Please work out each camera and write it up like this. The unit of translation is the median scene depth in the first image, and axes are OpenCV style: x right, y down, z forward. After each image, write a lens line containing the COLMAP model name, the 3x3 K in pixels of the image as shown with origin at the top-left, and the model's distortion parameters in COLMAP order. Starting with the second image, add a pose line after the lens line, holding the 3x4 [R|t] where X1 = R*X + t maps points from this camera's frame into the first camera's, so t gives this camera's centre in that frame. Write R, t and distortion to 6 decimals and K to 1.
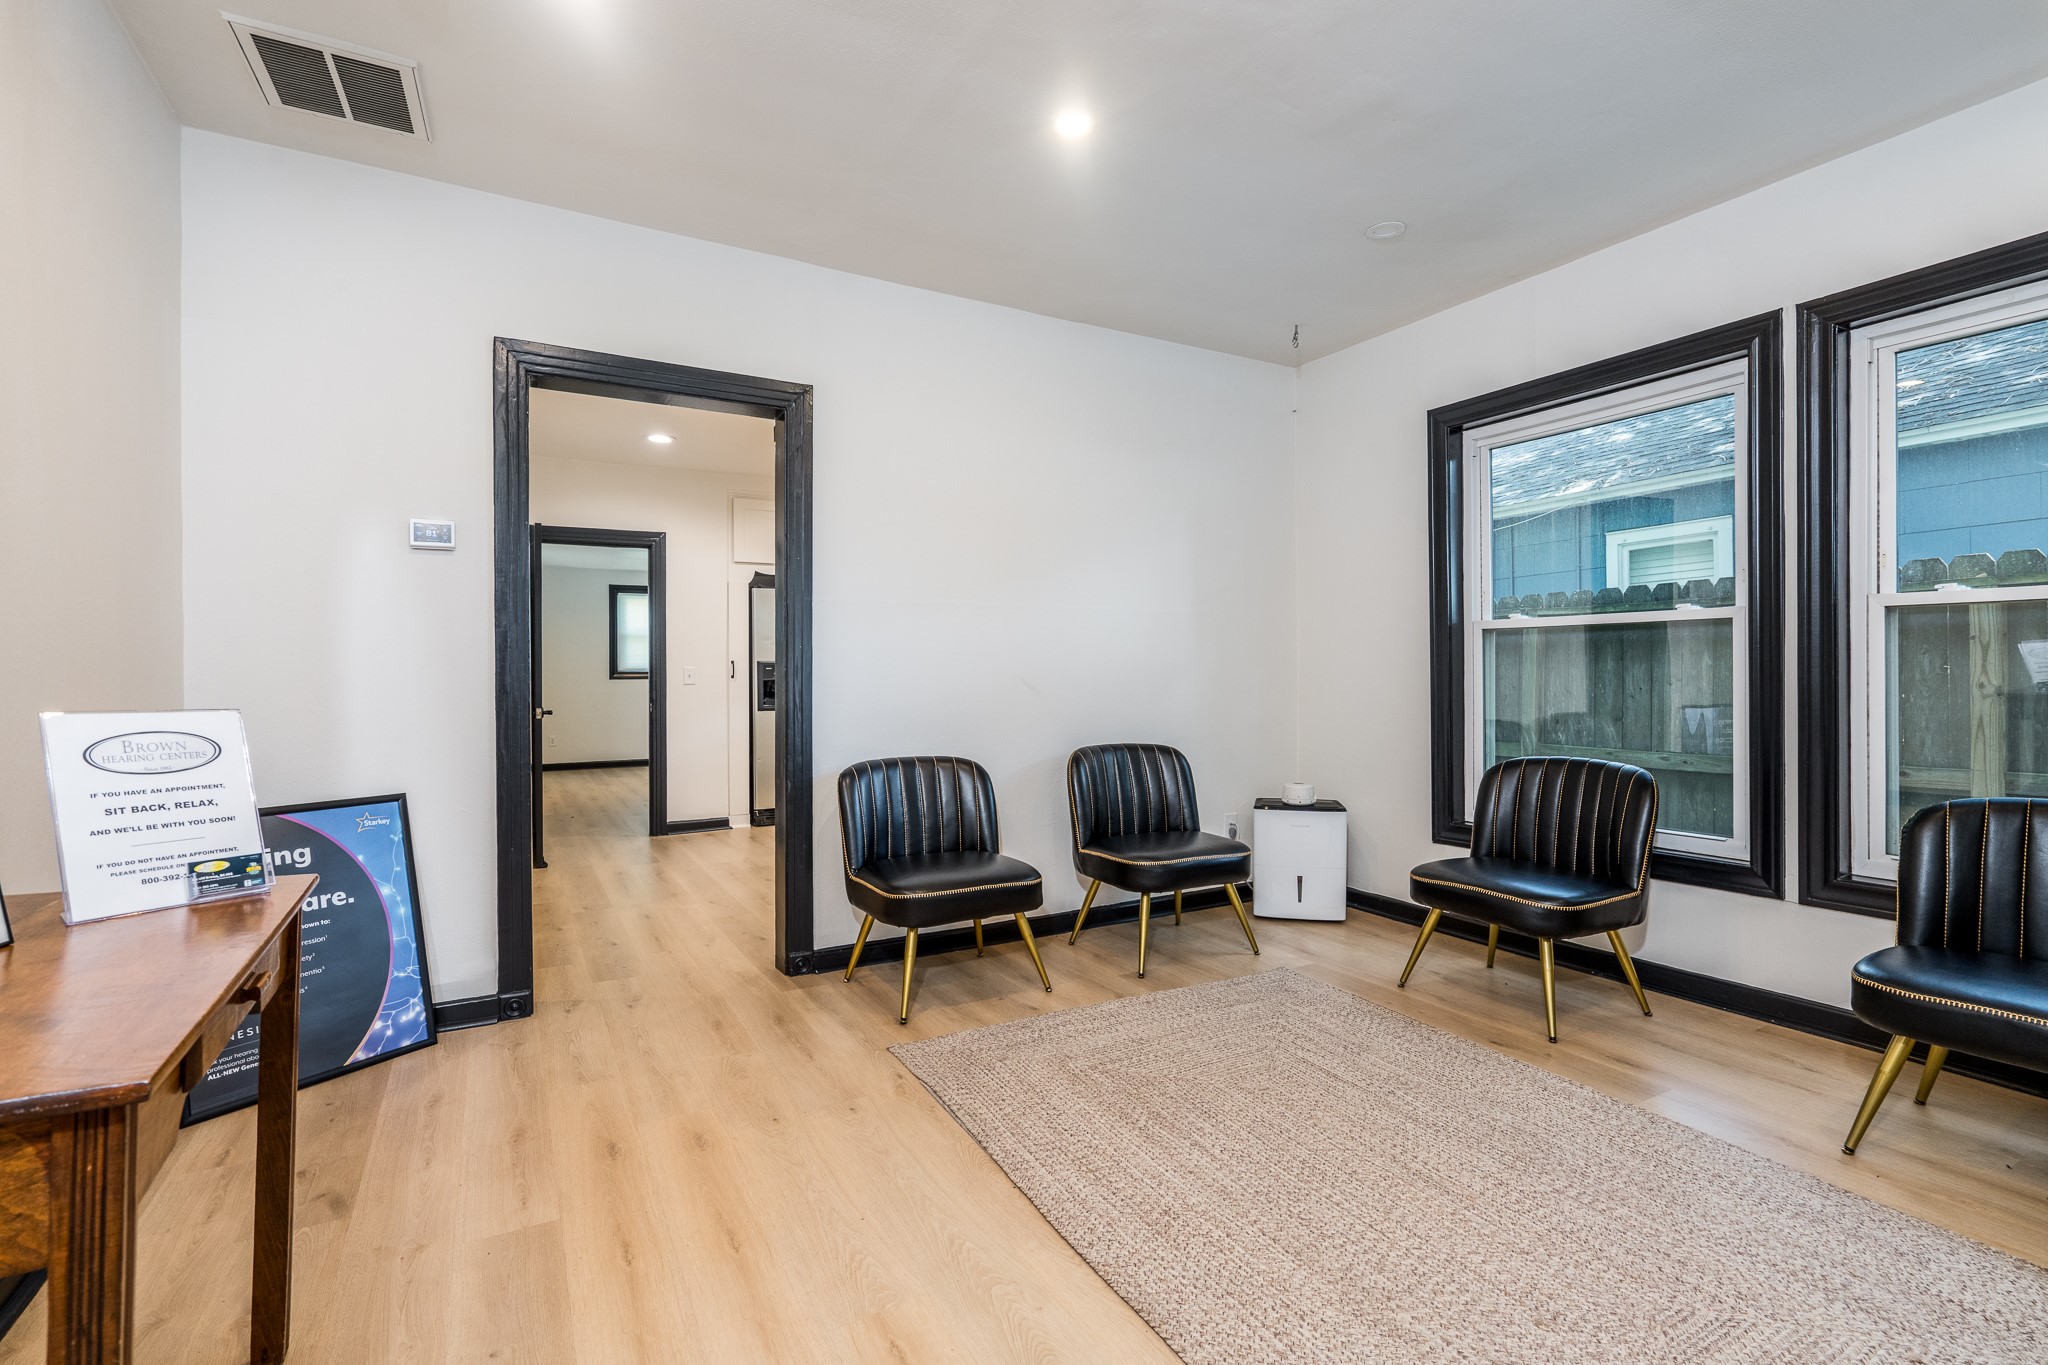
lens RADIAL K [[921.9, 0, 1024.0], [0, 921.9, 682.5], [0, 0, 1]] dist [0.000953, 0.000165]
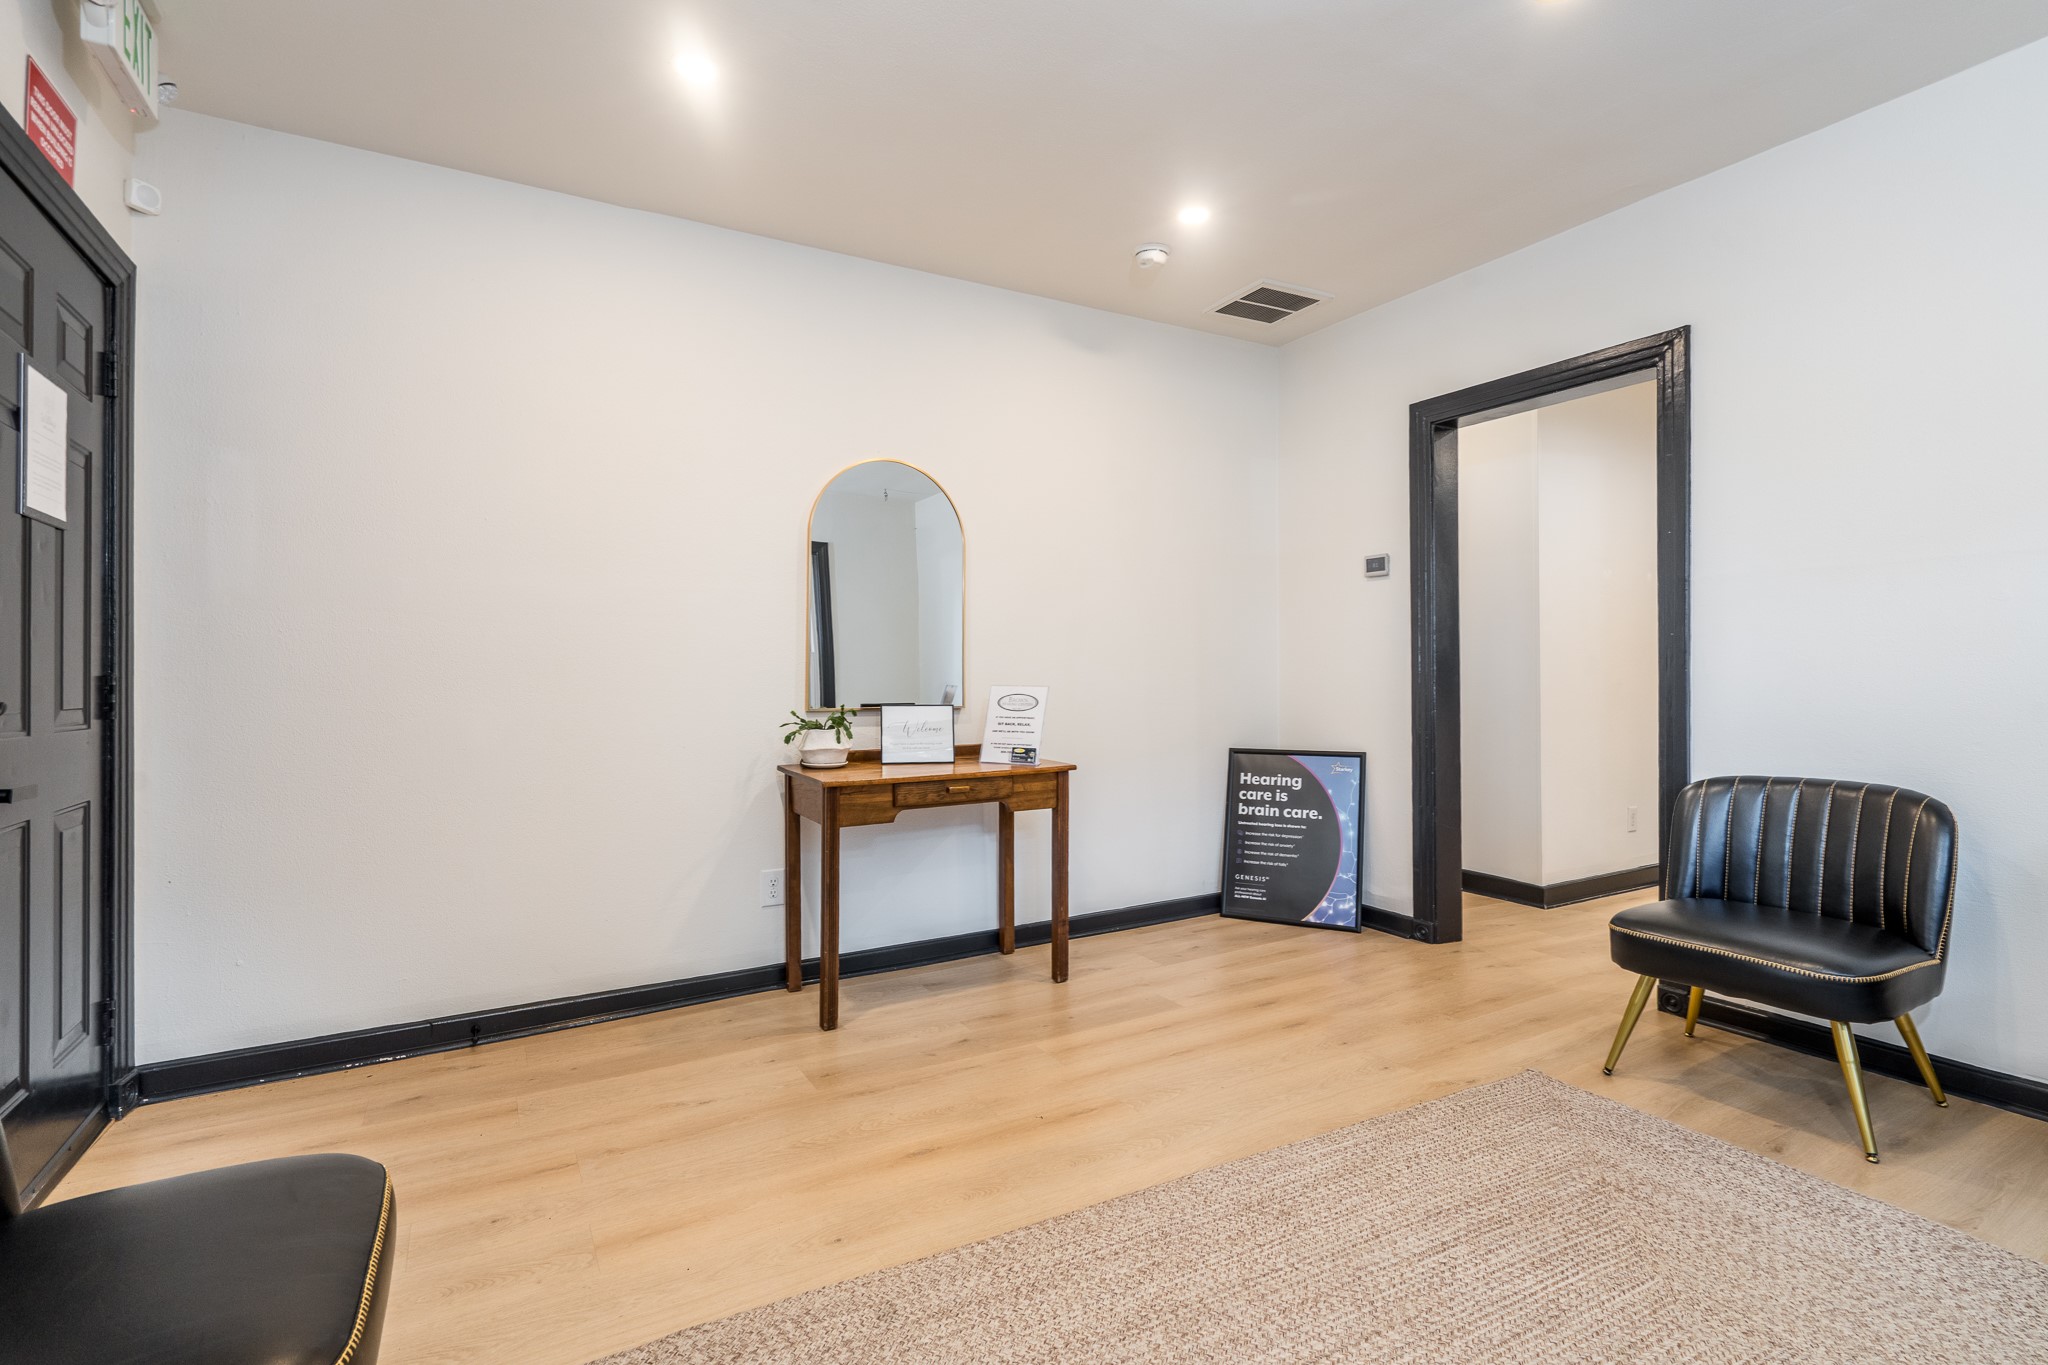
lens RADIAL K [[942.0, 0, 1025.6], [0, 942.0, 669.1], [0, 0, 1]] dist [-0.000308, 0.000359]
pose [[0.015994, -0.003332, -0.999867, 0.797030], [0.002137, 0.999992, -0.003298, -0.003030], [0.999870, -0.002084, 0.016001, 0.487171]]
